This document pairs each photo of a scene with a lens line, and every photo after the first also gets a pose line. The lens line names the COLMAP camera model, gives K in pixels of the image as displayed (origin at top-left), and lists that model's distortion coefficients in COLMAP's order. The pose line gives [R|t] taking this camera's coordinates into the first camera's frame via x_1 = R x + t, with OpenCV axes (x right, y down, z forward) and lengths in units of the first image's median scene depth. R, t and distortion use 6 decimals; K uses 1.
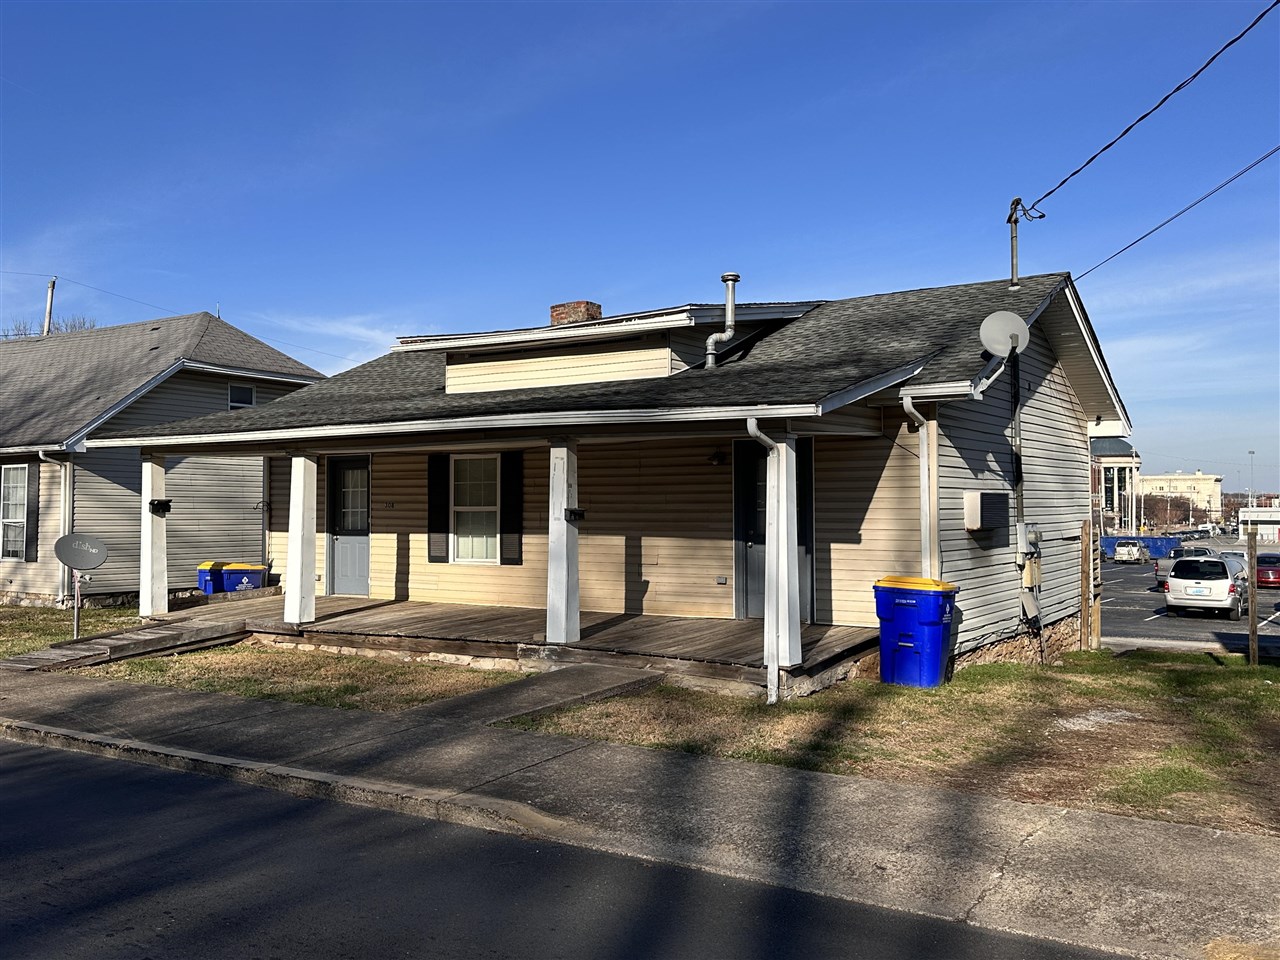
lens RADIAL K [[1142.5, 0, 650.7], [0, 1142.5, 474.3], [0, 0, 1]] dist [0.067356, -0.073823]
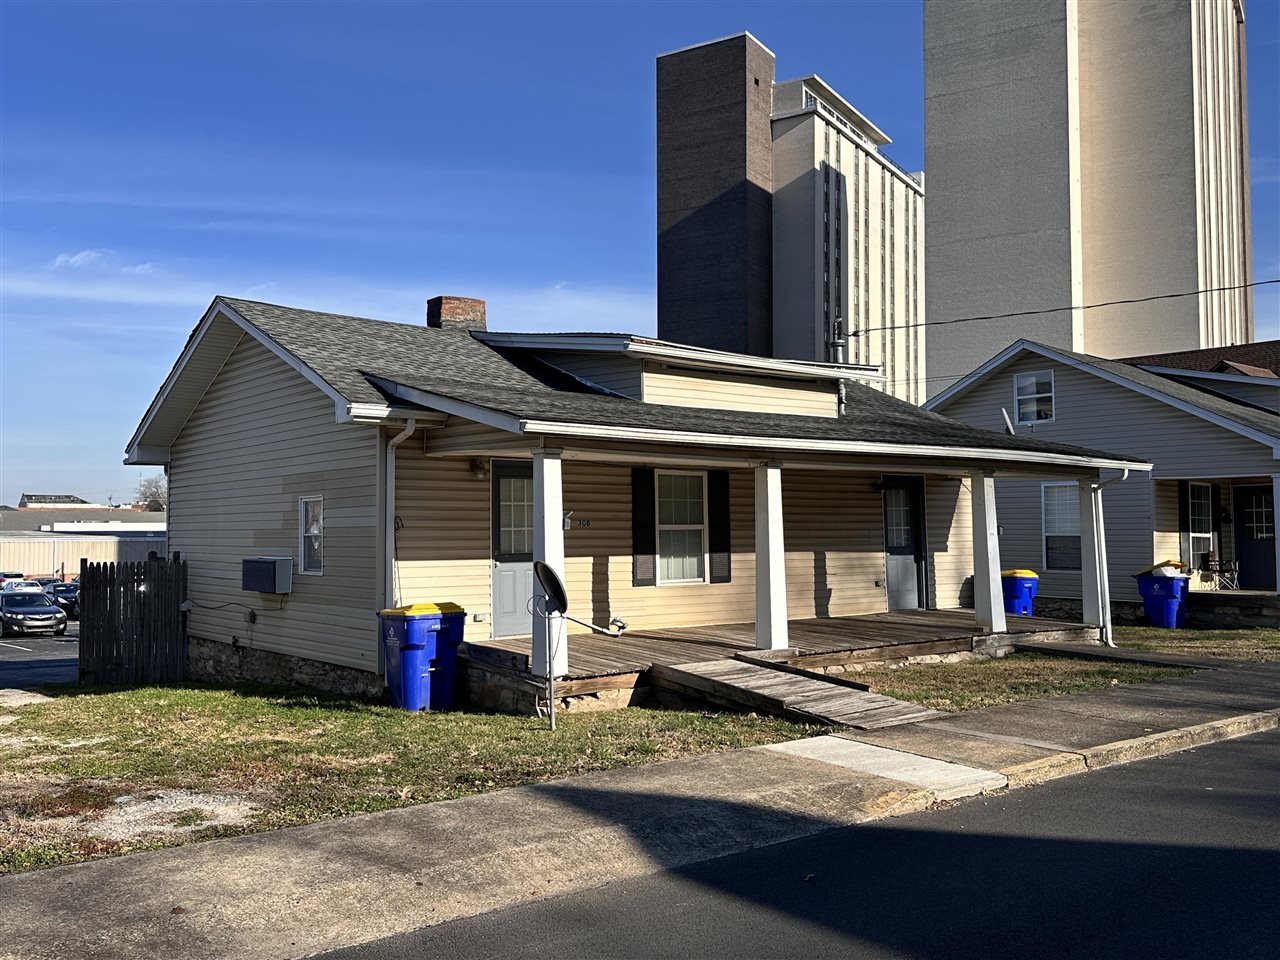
lens RADIAL K [[1146.1, 0, 635.4], [0, 1146.1, 479.9], [0, 0, 1]] dist [0.095626, -0.136900]
pose [[0.325686, 0.044477, 0.944431, -1.191267], [-0.021825, 0.998980, -0.039520, 0.032204], [-0.945226, -0.007742, 0.326324, 0.800656]]
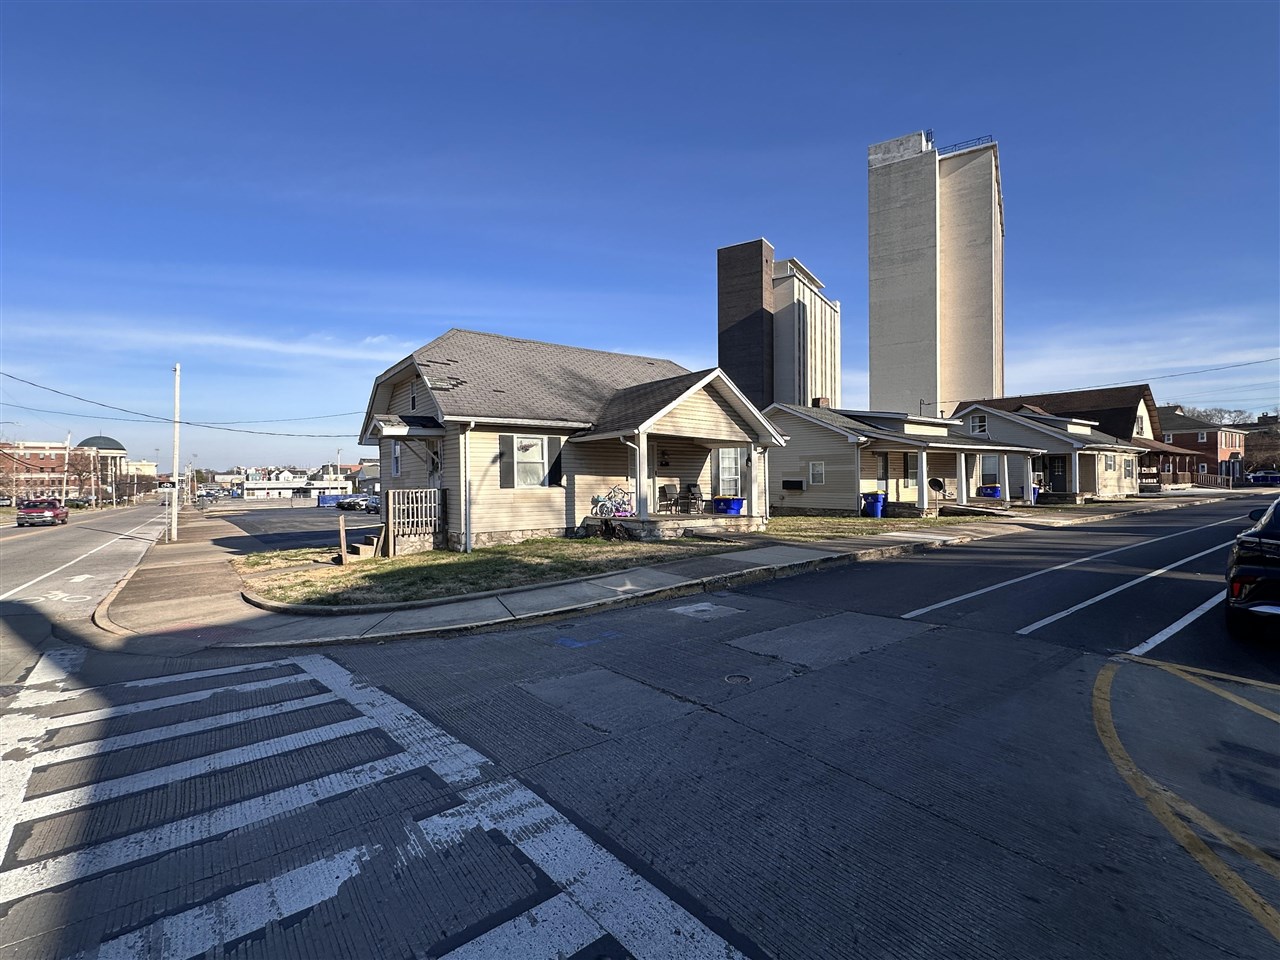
lens RADIAL K [[596.9, 0, 643.2], [0, 596.9, 478.9], [0, 0, 1]] dist [-0.002006, 0.000090]
pose [[0.342638, -0.003316, 0.939462, -2.185757], [-0.018796, 0.999769, 0.010384, 0.055633], [-0.939280, -0.021216, 0.342496, 1.259601]]
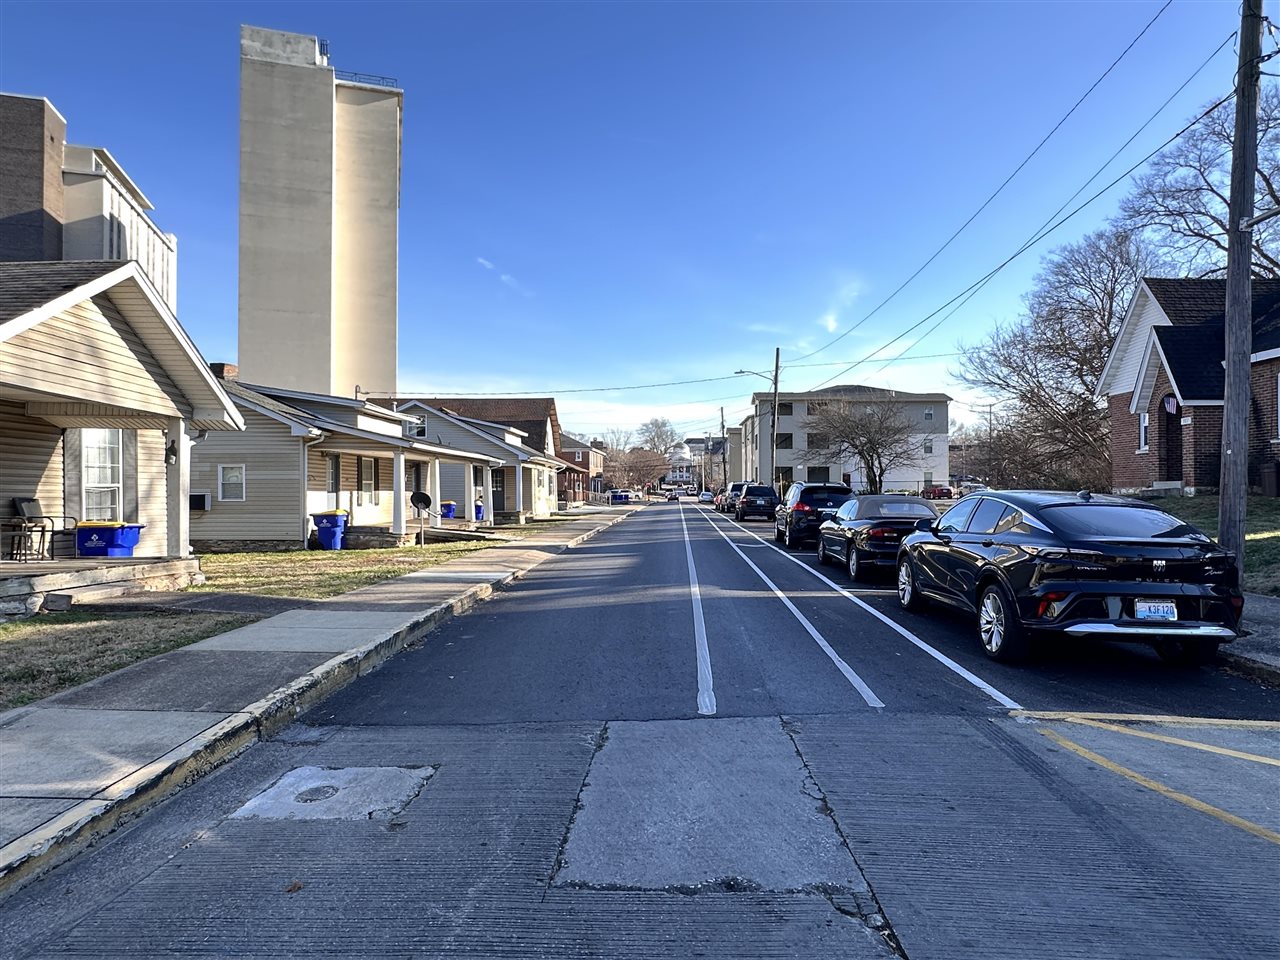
lens RADIAL K [[781.9, 0, 635.2], [0, 781.9, 483.1], [0, 0, 1]] dist [-0.000850, -0.001791]
pose [[-0.497337, 0.012802, 0.867463, -1.957228], [-0.022025, 0.999383, -0.027377, 0.070426], [-0.867278, -0.032721, -0.496748, 1.451542]]
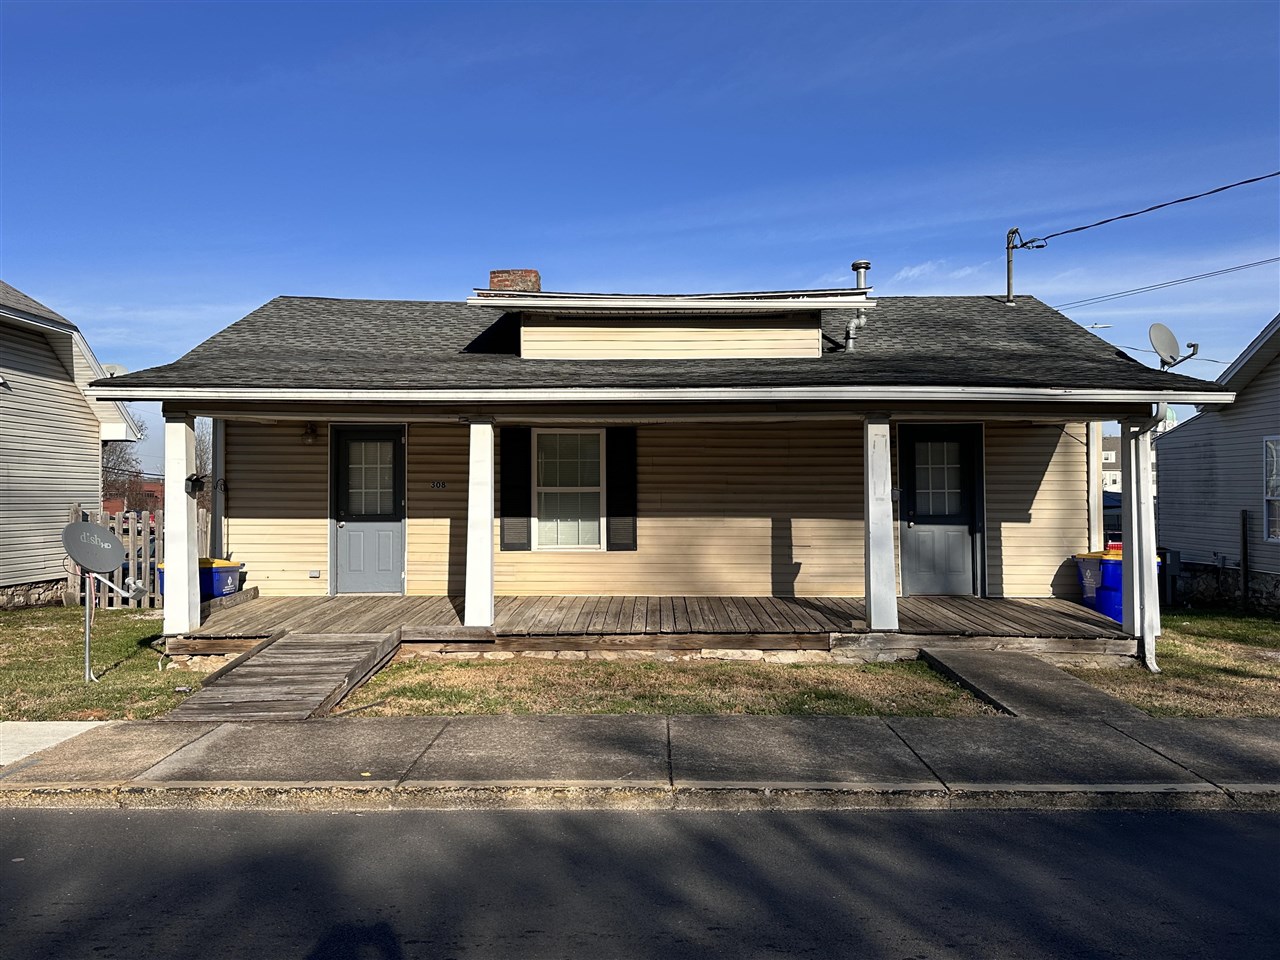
lens RADIAL K [[1027.5, 0, 632.2], [0, 1027.5, 490.2], [0, 0, 1]] dist [0.051939, -0.033221]
pose [[0.849880, 0.005703, 0.526945, -0.593637], [-0.018368, 0.999654, 0.018806, 0.016025], [-0.526655, -0.025662, 0.849691, 0.318633]]
